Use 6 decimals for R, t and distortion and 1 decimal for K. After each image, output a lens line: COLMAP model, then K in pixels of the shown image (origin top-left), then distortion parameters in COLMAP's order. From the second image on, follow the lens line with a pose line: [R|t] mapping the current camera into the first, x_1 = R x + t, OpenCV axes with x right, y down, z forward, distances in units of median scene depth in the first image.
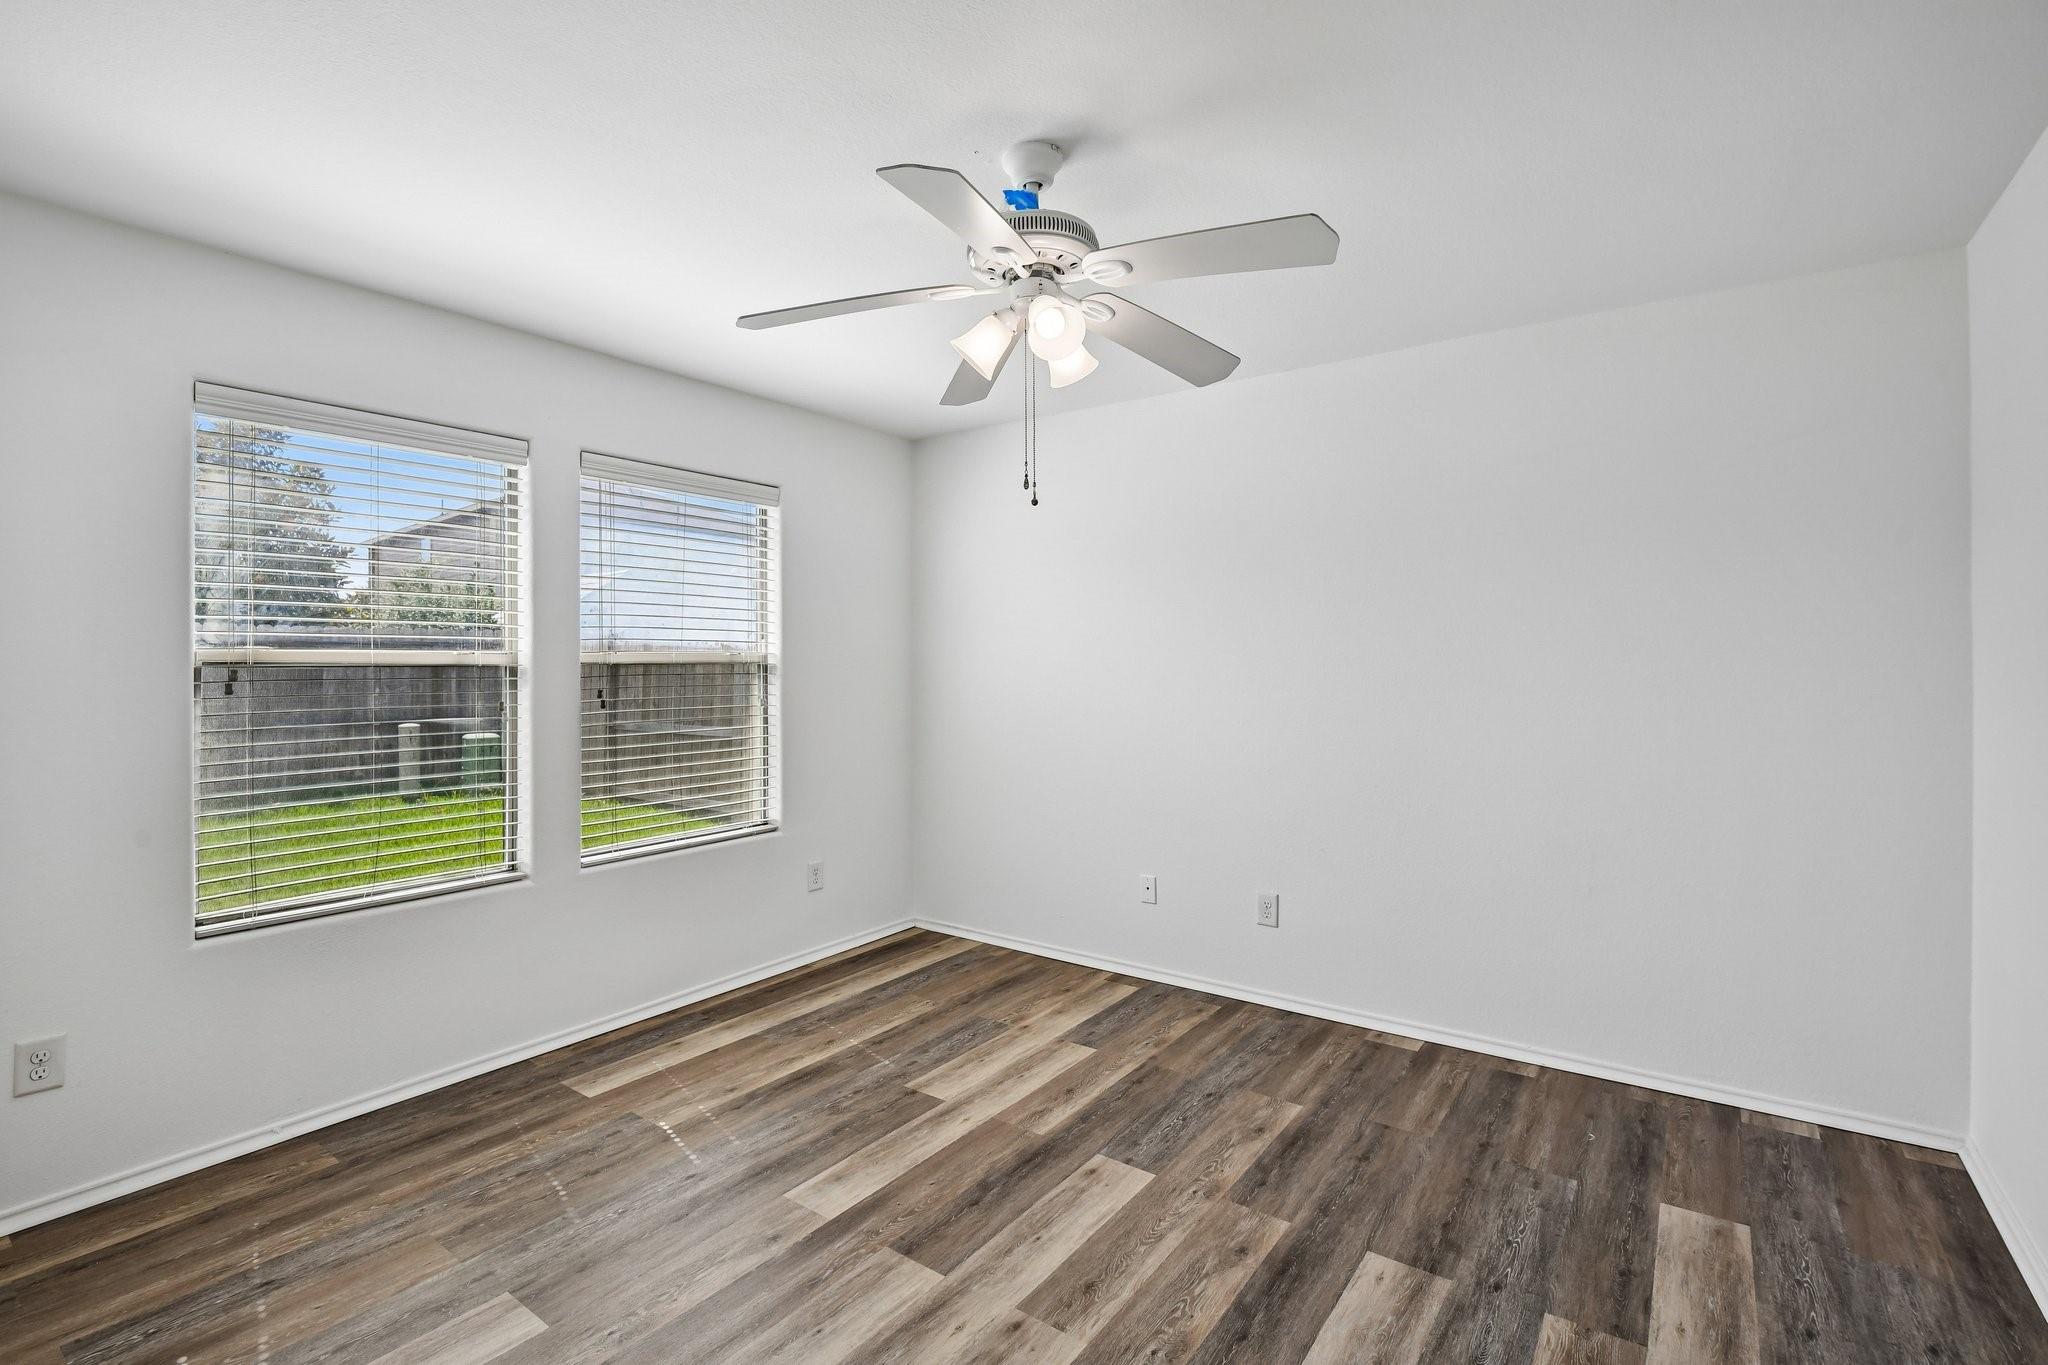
lens RADIAL K [[949.6, 0, 1018.3], [0, 949.6, 674.5], [0, 0, 1]] dist [-0.002765, -0.005809]
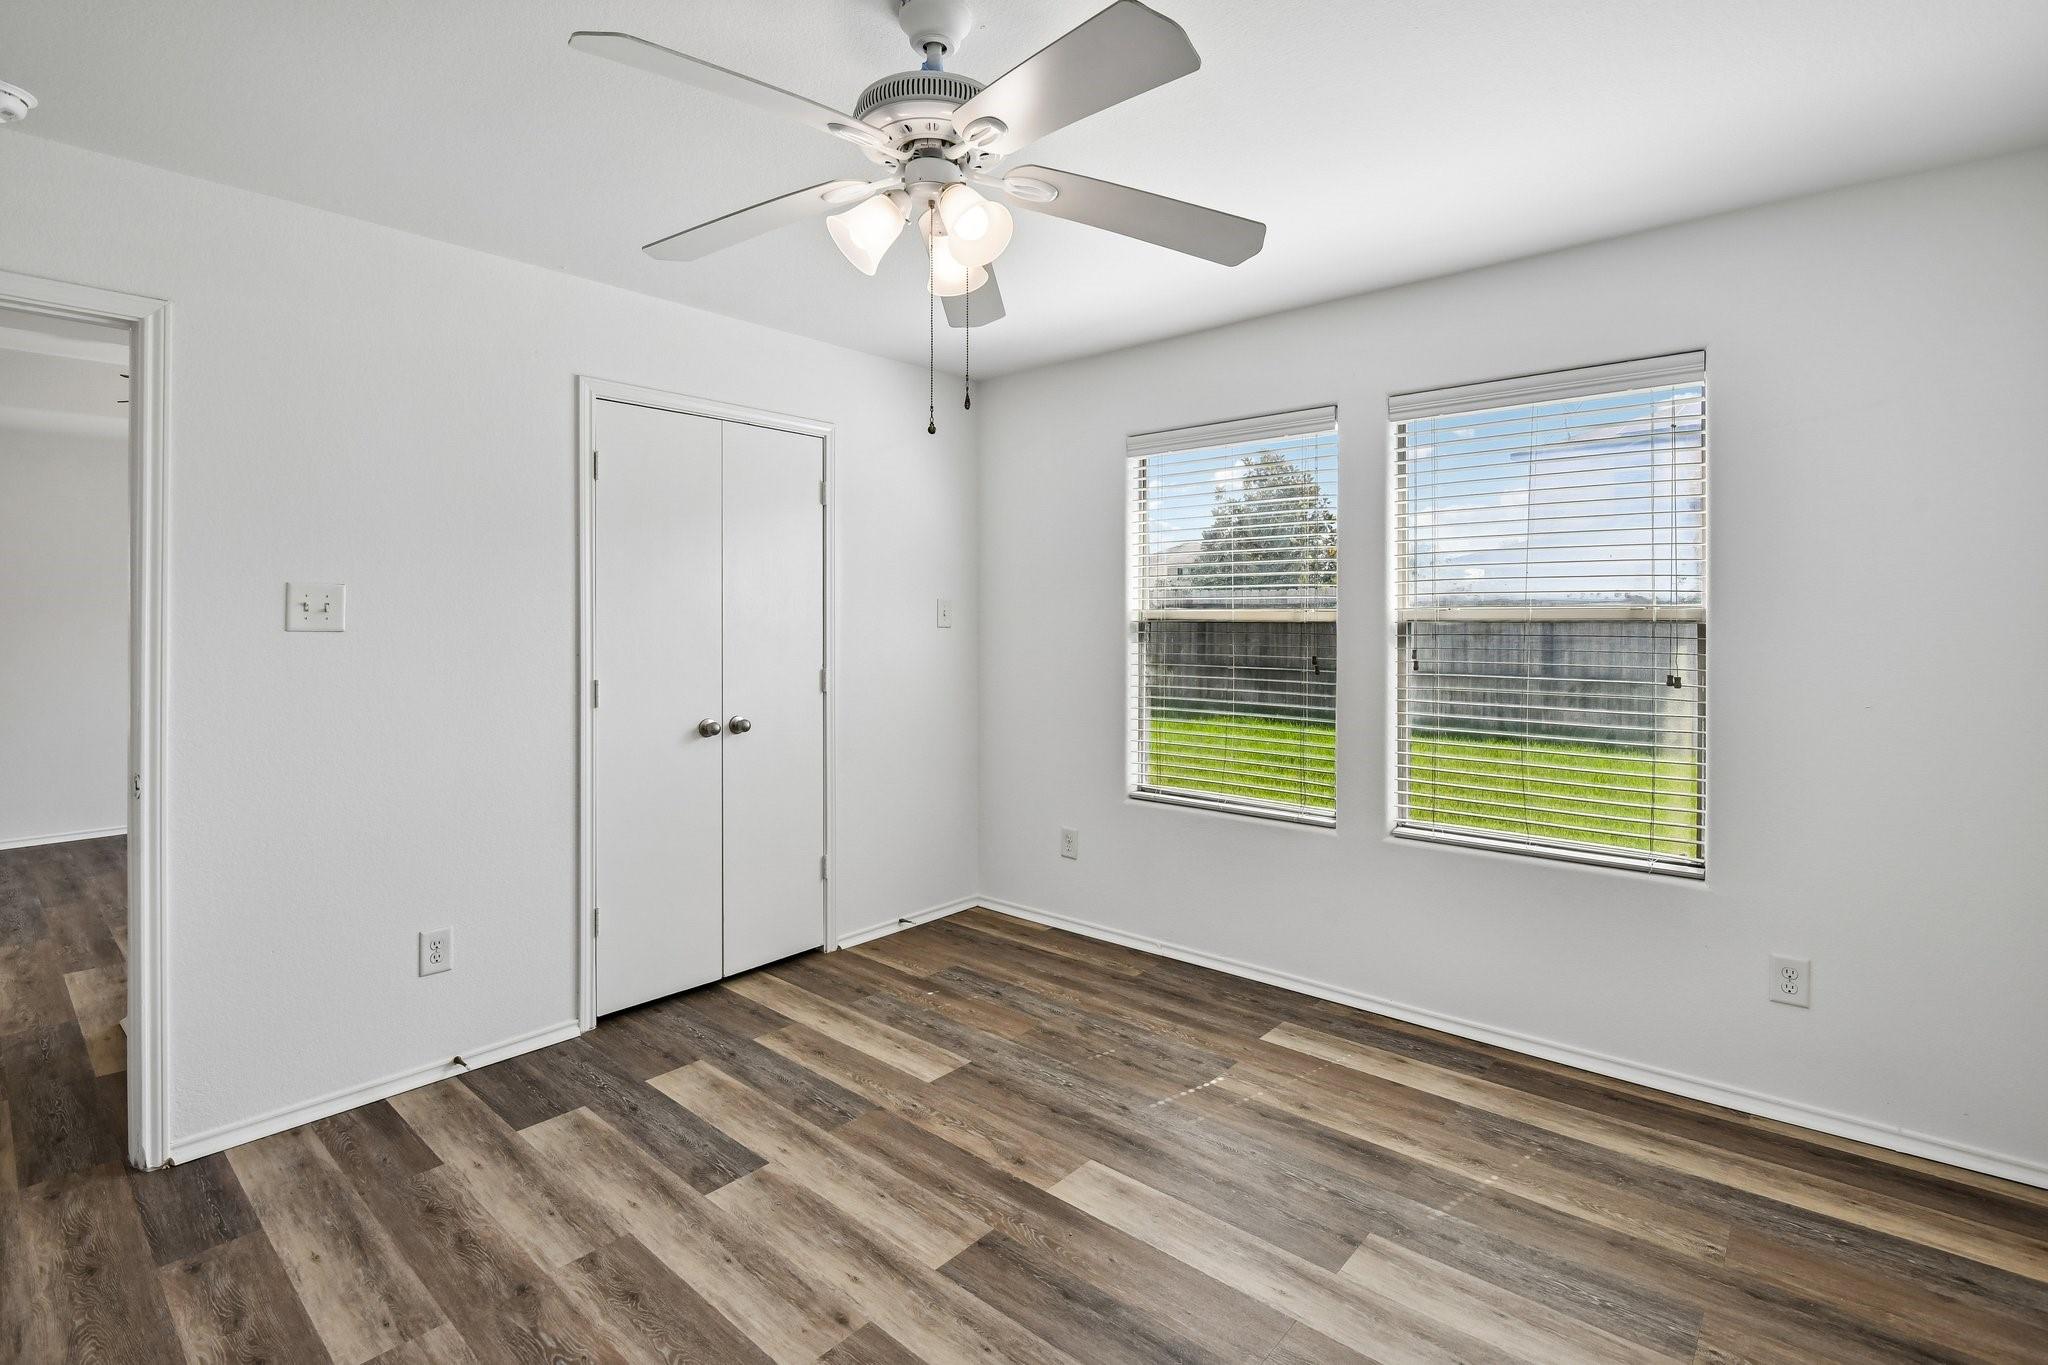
lens RADIAL K [[949.6, 0, 1011.6], [0, 949.6, 628.2], [0, 0, 1]] dist [-0.002765, -0.005809]
pose [[-0.092355, 0.011076, -0.995665, 0.605235], [-0.015375, 0.999803, 0.012549, -0.012084], [0.995607, 0.016468, -0.092166, 0.822667]]
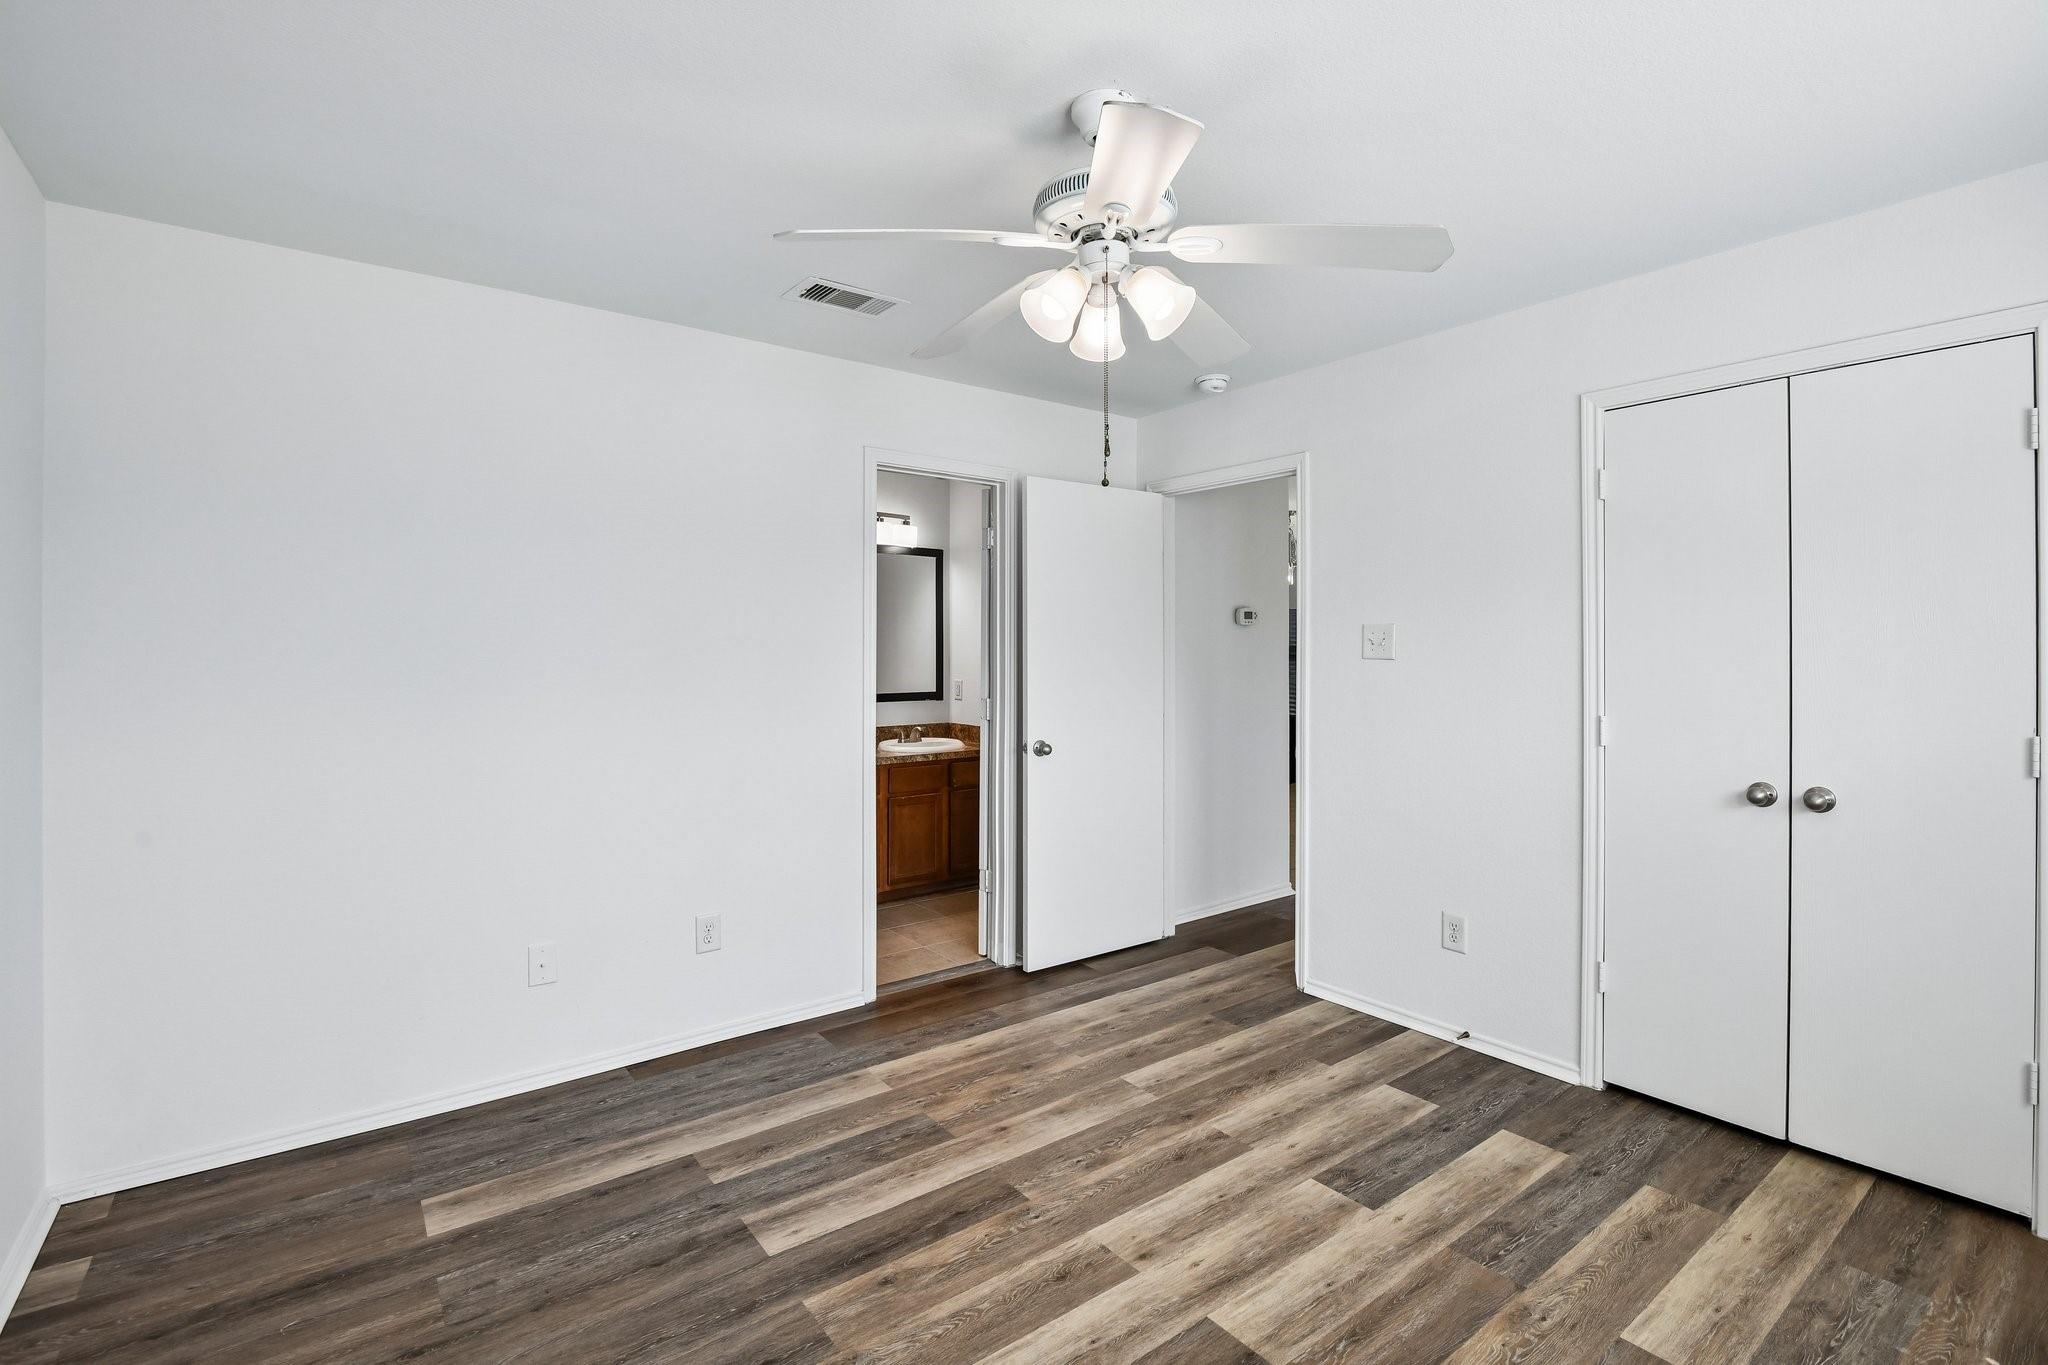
lens RADIAL K [[949.6, 0, 1040.3], [0, 949.6, 644.9], [0, 0, 1]] dist [-0.002765, -0.005809]
pose [[-0.961718, 0.005626, 0.273982, -0.127307], [0.009162, 0.999890, 0.011627, -0.023860], [-0.273886, 0.013692, -0.961665, 1.375378]]
